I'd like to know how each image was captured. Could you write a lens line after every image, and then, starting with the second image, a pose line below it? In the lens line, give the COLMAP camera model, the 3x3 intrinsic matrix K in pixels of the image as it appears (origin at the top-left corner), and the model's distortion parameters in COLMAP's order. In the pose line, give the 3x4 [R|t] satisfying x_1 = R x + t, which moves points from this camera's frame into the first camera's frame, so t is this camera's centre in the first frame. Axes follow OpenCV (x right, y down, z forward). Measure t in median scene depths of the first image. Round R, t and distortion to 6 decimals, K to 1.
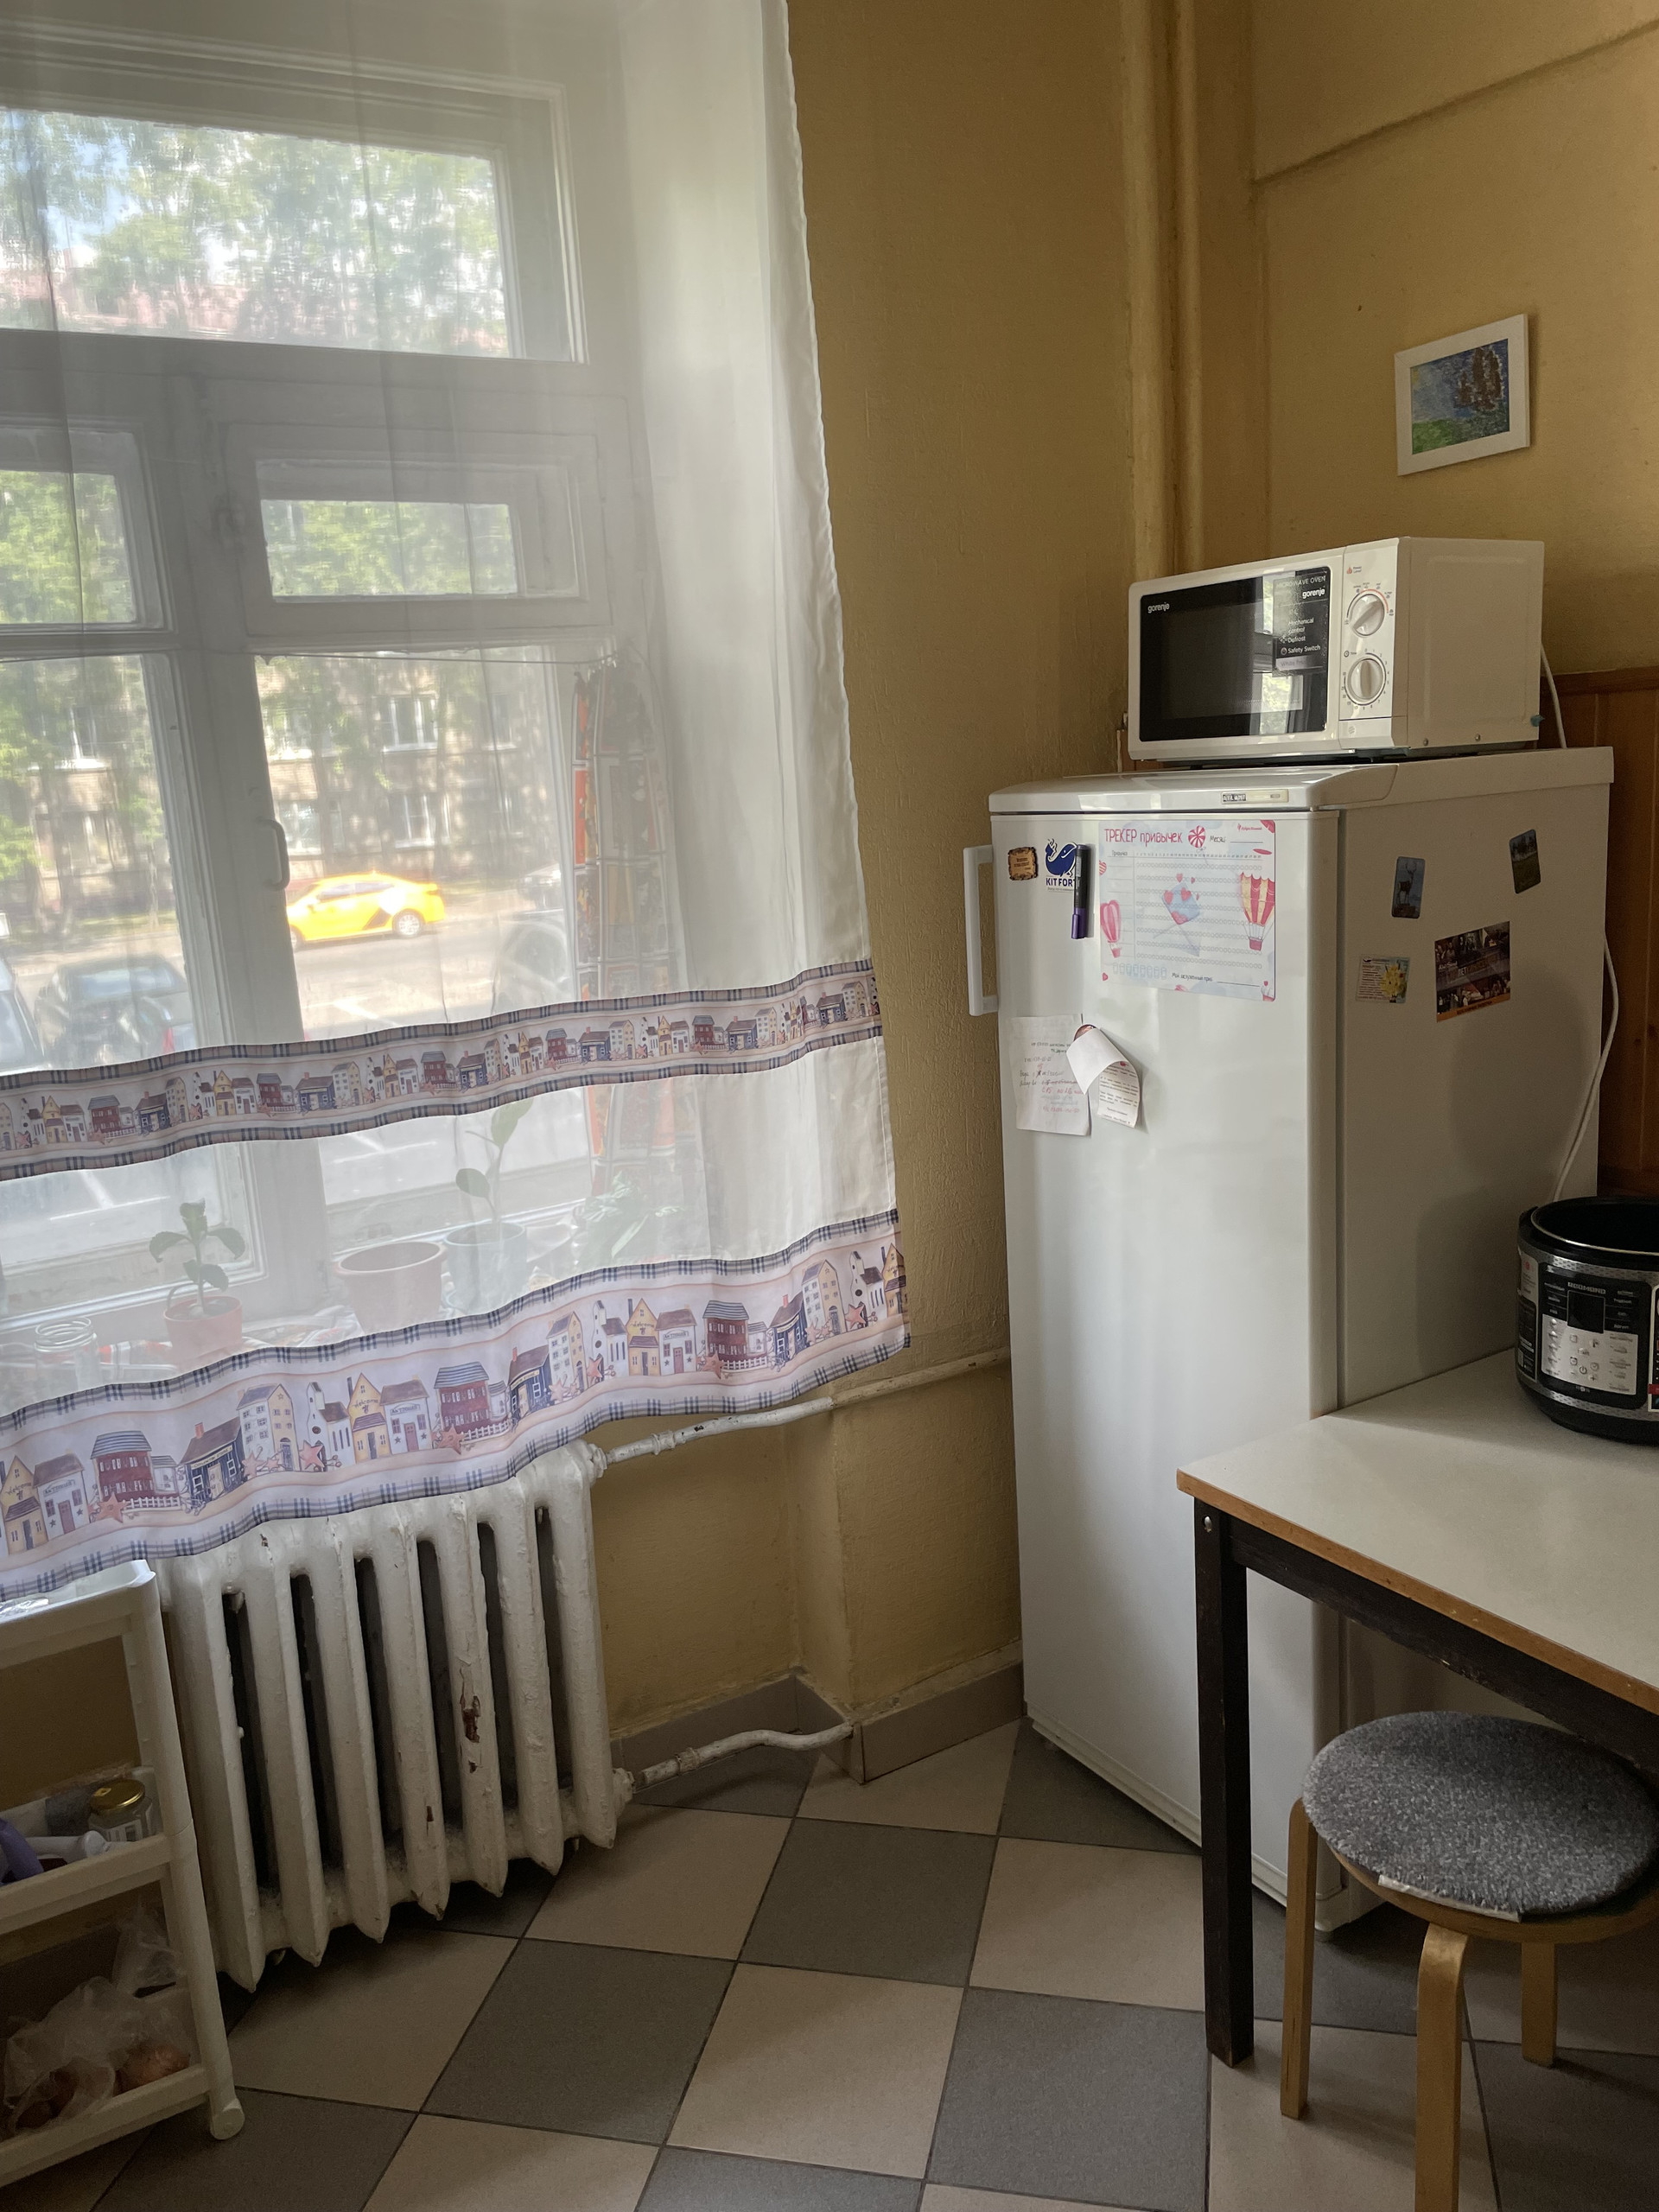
lens RADIAL K [[1676.1, 0, 829.5], [0, 1676.1, 1106.0], [0, 0, 1]] dist [0.055519, -0.127508]
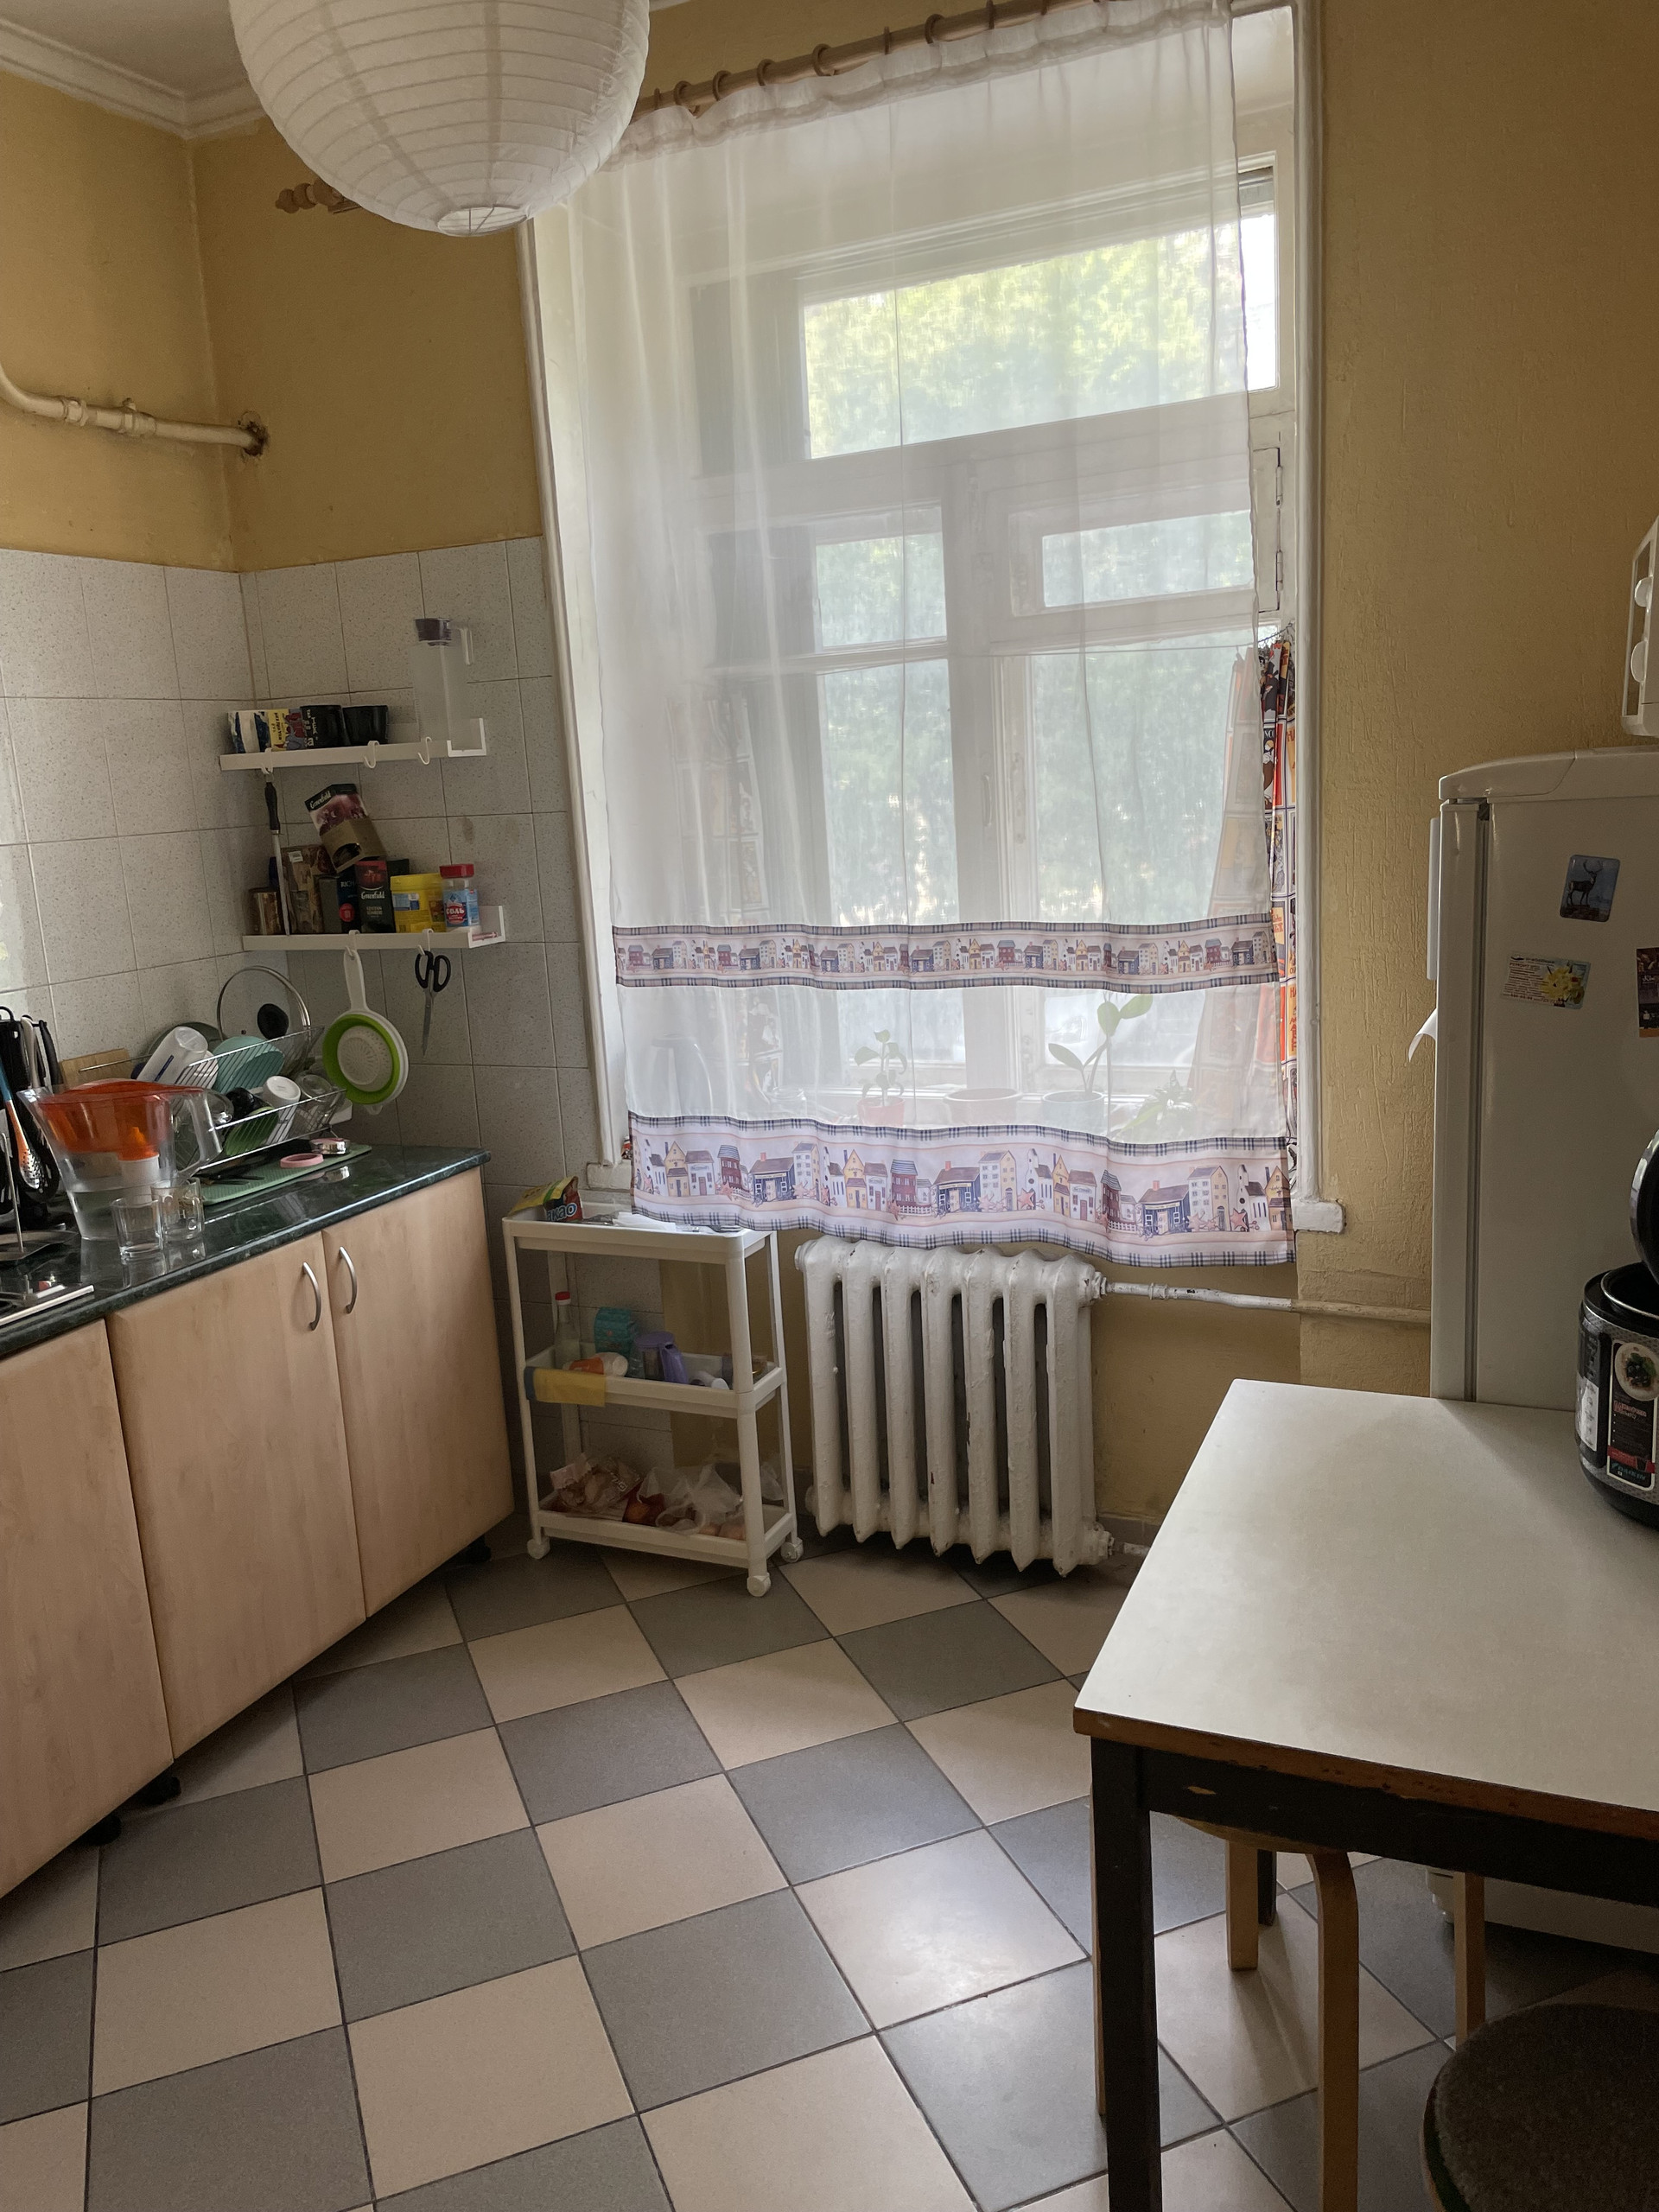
lens RADIAL K [[1695.7, 0, 837.7], [0, 1695.7, 1114.1], [0, 0, 1]] dist [0.088240, -0.131351]
pose [[0.545898, 0.192756, -0.815378, 0.878521], [-0.143520, 0.980305, 0.135659, -0.071978], [0.825468, 0.042967, 0.562811, 0.114367]]
